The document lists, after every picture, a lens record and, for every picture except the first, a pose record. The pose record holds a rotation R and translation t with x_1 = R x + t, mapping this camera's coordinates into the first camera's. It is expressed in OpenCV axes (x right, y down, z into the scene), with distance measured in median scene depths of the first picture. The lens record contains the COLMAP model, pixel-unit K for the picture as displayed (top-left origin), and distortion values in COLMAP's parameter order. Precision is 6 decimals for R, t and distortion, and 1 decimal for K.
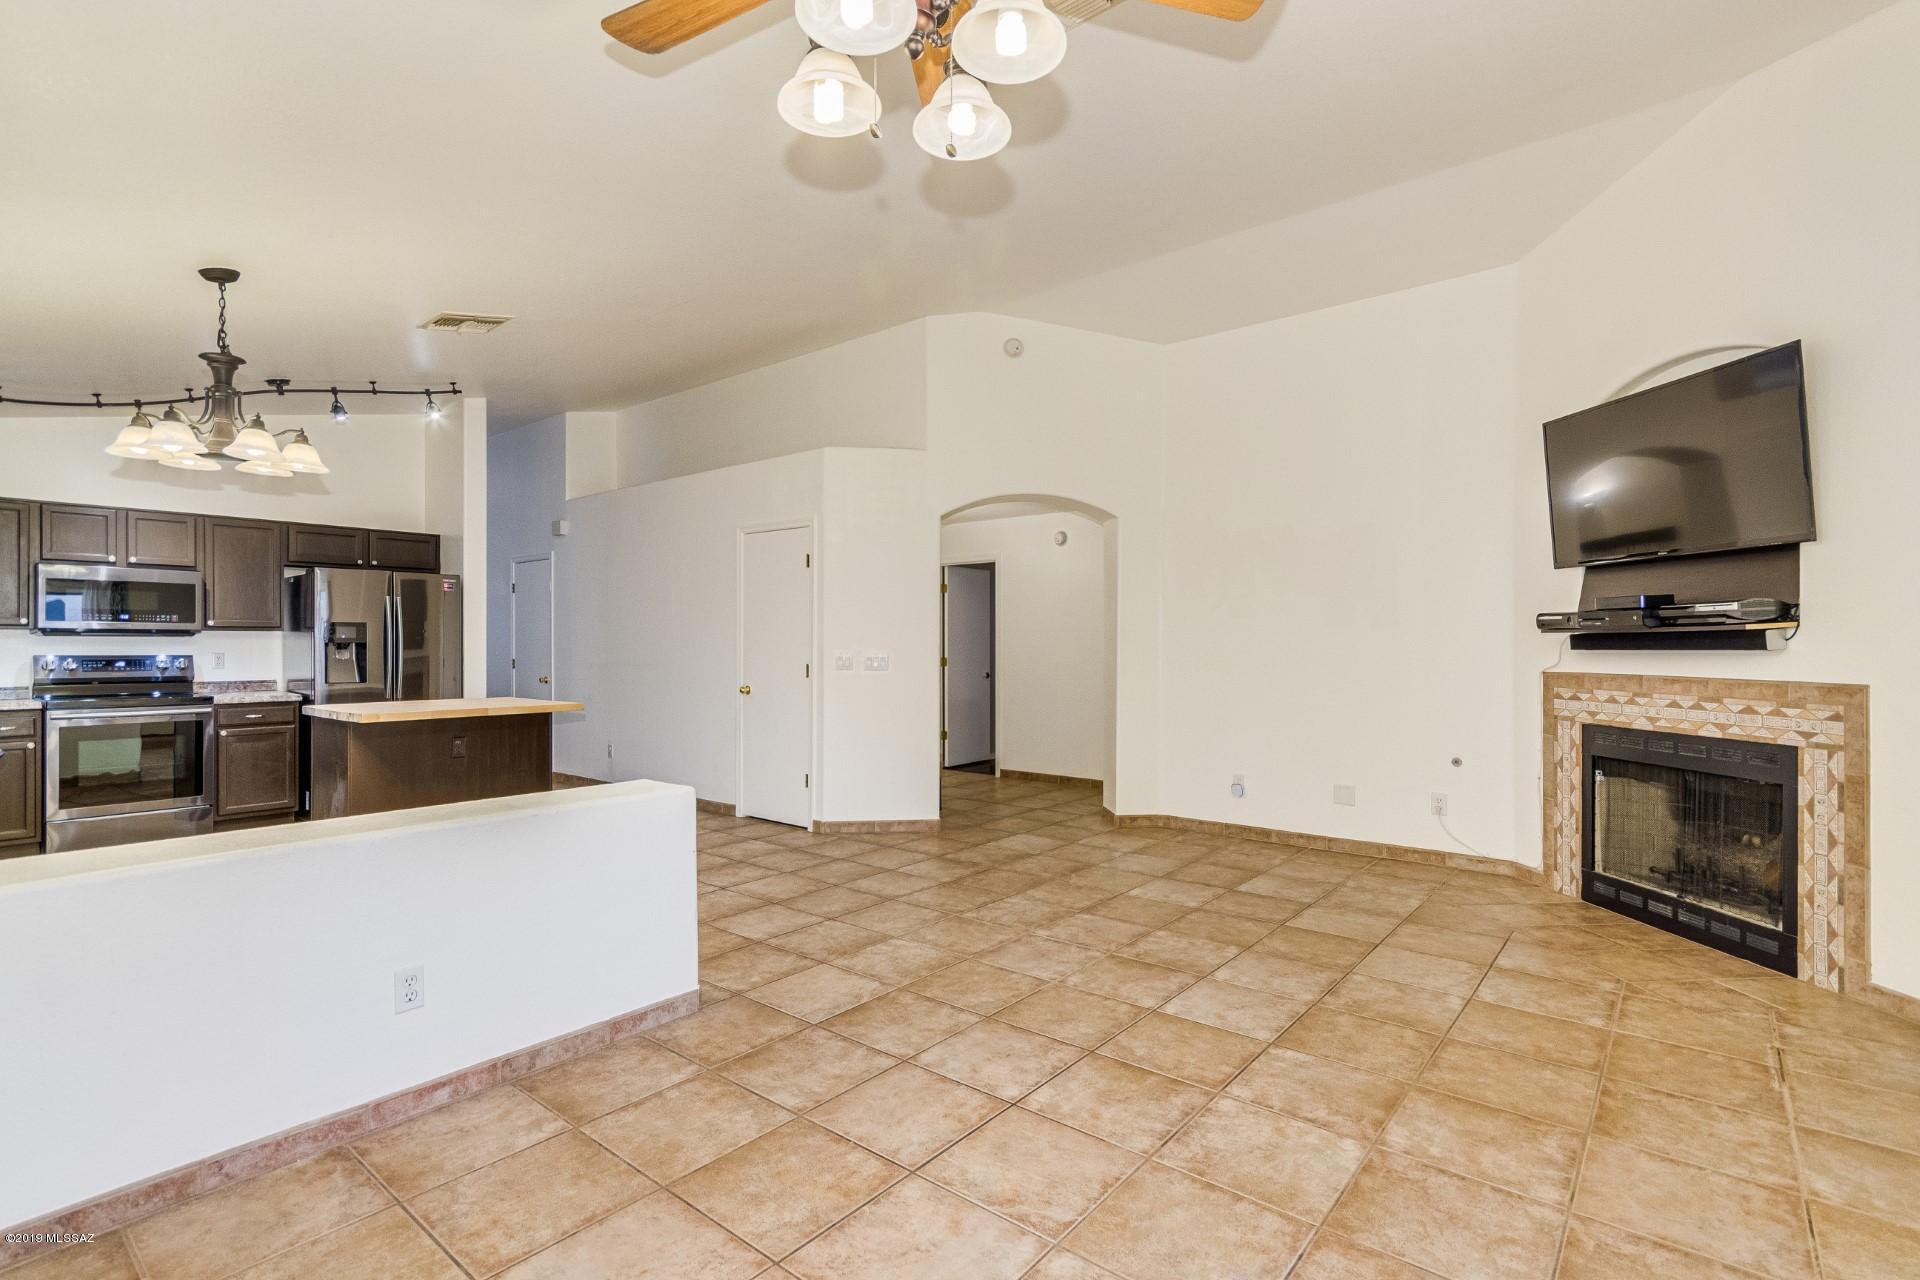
lens RADIAL K [[892.9, 0, 960.7], [0, 892.9, 643.6], [0, 0, 1]] dist [0.002394, -0.000494]
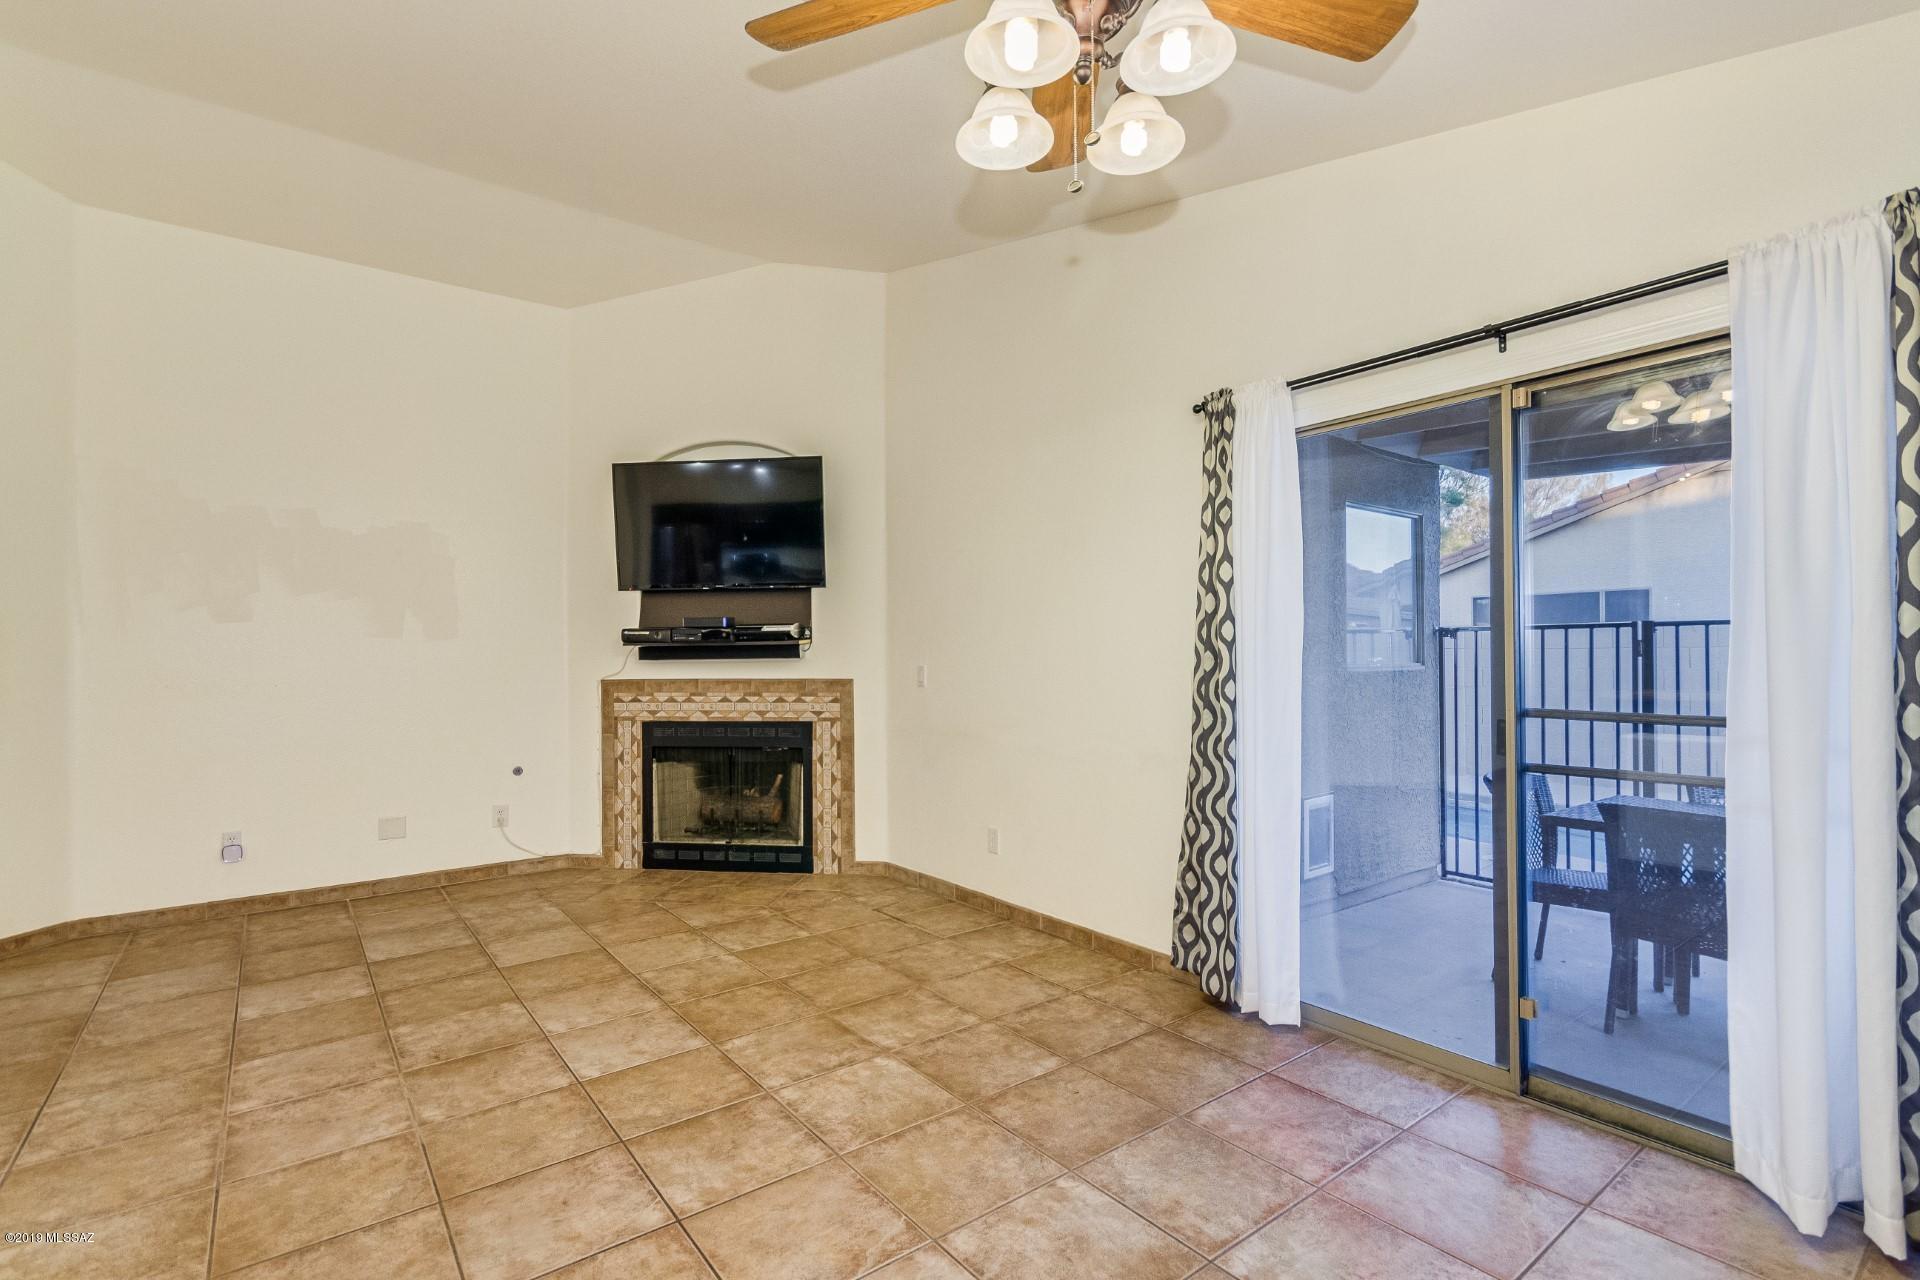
lens RADIAL K [[892.9, 0, 963.2], [0, 892.9, 642.9], [0, 0, 1]] dist [0.002394, -0.000494]
pose [[0.219624, 0.012526, 0.975504, -0.485186], [0.004479, 0.999894, -0.013847, 0.003428], [-0.975574, 0.007410, 0.219545, 0.404375]]
